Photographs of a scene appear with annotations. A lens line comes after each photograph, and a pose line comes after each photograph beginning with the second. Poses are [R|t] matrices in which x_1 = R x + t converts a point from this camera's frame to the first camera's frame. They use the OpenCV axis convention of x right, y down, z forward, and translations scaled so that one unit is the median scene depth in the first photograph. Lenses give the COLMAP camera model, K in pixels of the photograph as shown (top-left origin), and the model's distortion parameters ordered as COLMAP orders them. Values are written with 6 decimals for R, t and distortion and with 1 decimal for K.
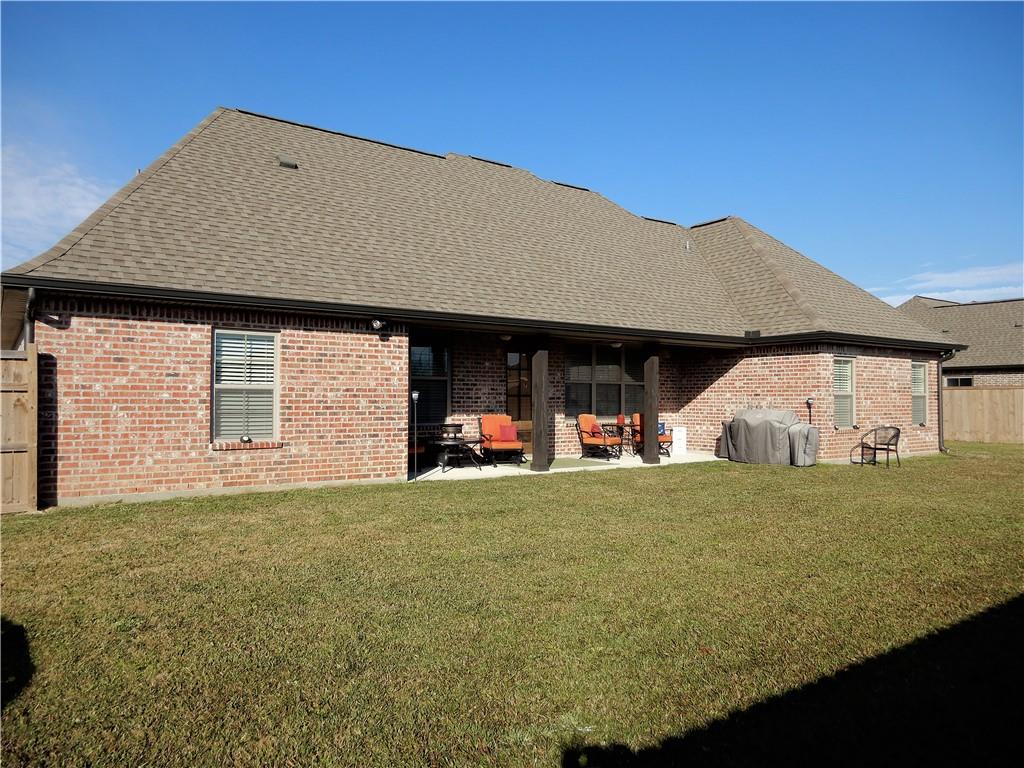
lens RADIAL K [[729.2, 0, 512.0], [0, 729.2, 384.0], [0, 0, 1]] dist [0.004596, -0.003019]
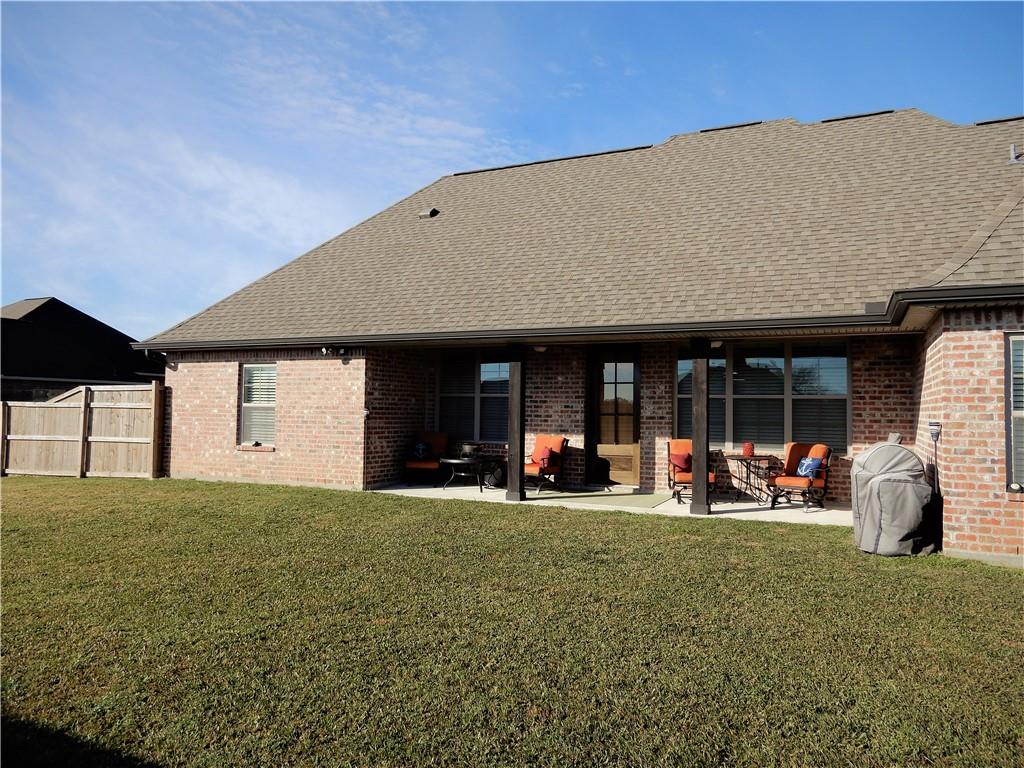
lens RADIAL K [[729.2, 0, 512.0], [0, 729.2, 384.0], [0, 0, 1]] dist [0.004596, -0.003019]
pose [[0.487440, -0.027028, -0.872738, 0.952863], [0.008506, 0.999620, -0.026207, 0.003515], [0.873115, 0.005351, 0.487485, 0.677303]]
